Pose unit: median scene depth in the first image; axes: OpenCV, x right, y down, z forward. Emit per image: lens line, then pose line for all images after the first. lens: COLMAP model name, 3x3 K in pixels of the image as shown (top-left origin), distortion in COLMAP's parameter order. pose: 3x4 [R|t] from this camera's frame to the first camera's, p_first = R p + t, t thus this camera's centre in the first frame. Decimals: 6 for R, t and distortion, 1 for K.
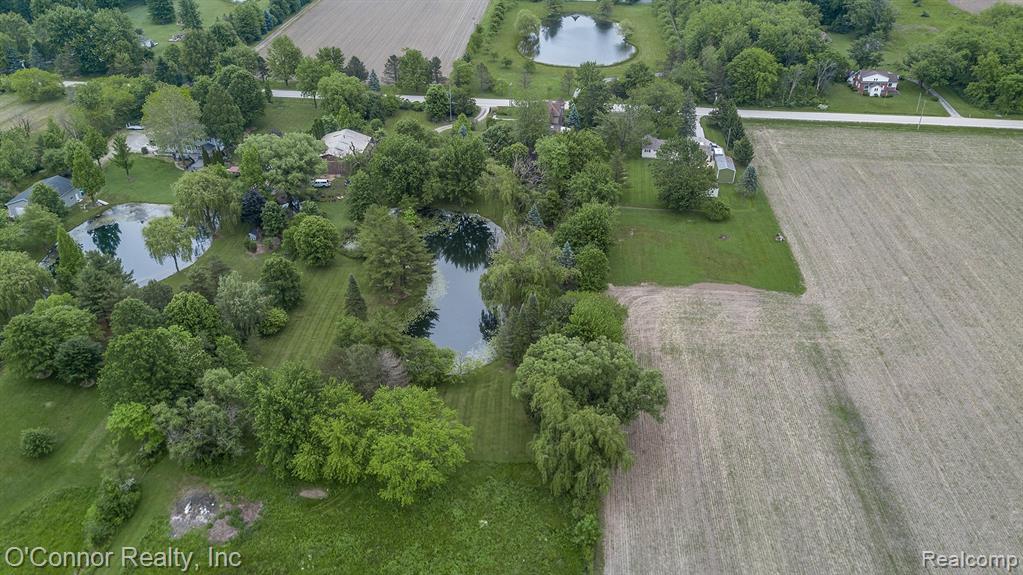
lens RADIAL K [[782.8, 0, 500.5], [0, 782.8, 292.7], [0, 0, 1]] dist [0.004727, -0.000758]
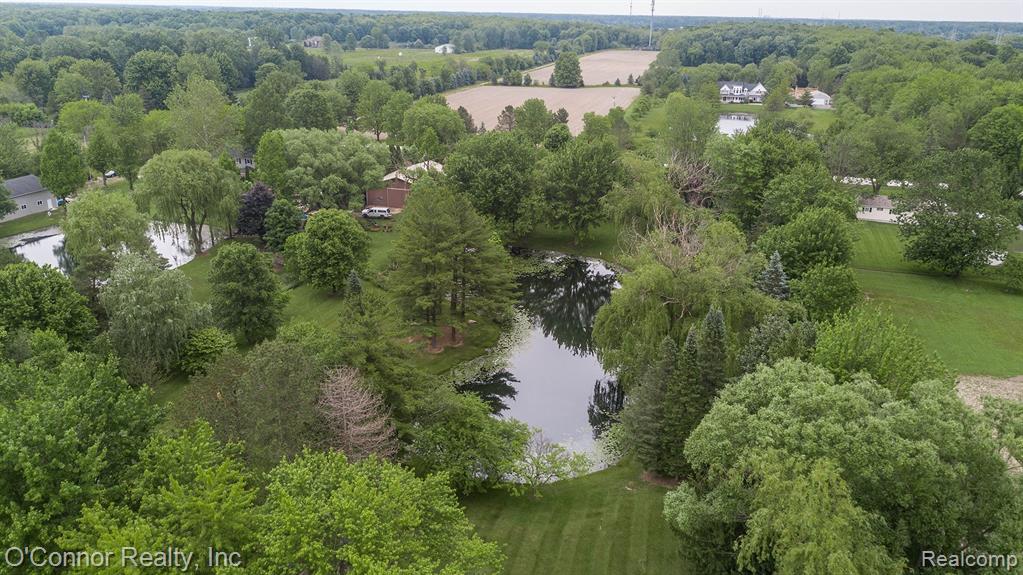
lens RADIAL K [[780.6, 0, 500.5], [0, 780.6, 293.3], [0, 0, 1]] dist [0.008054, -0.002979]
pose [[0.984122, 0.072329, -0.162088, -0.005046], [-0.106278, 0.971529, -0.211747, 0.068300], [0.142158, 0.225611, 0.963790, 0.380412]]
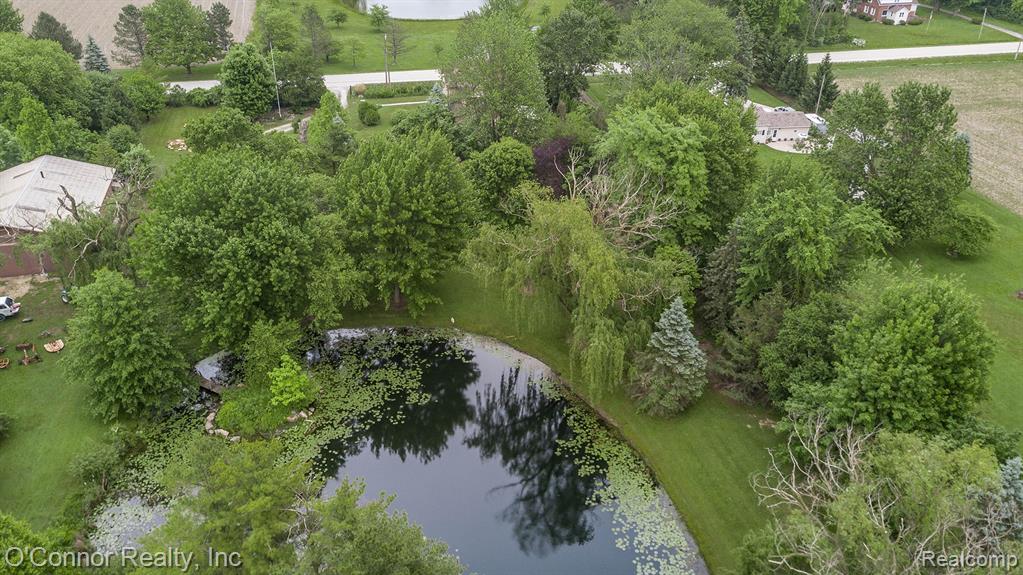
lens RADIAL K [[780.6, 0, 500.5], [0, 780.6, 293.3], [0, 0, 1]] dist [0.008054, -0.002979]
pose [[0.945797, -0.162845, 0.280978, -0.112330], [0.165520, 0.986102, 0.014356, -0.119356], [-0.279411, 0.032929, 0.959607, 0.619616]]
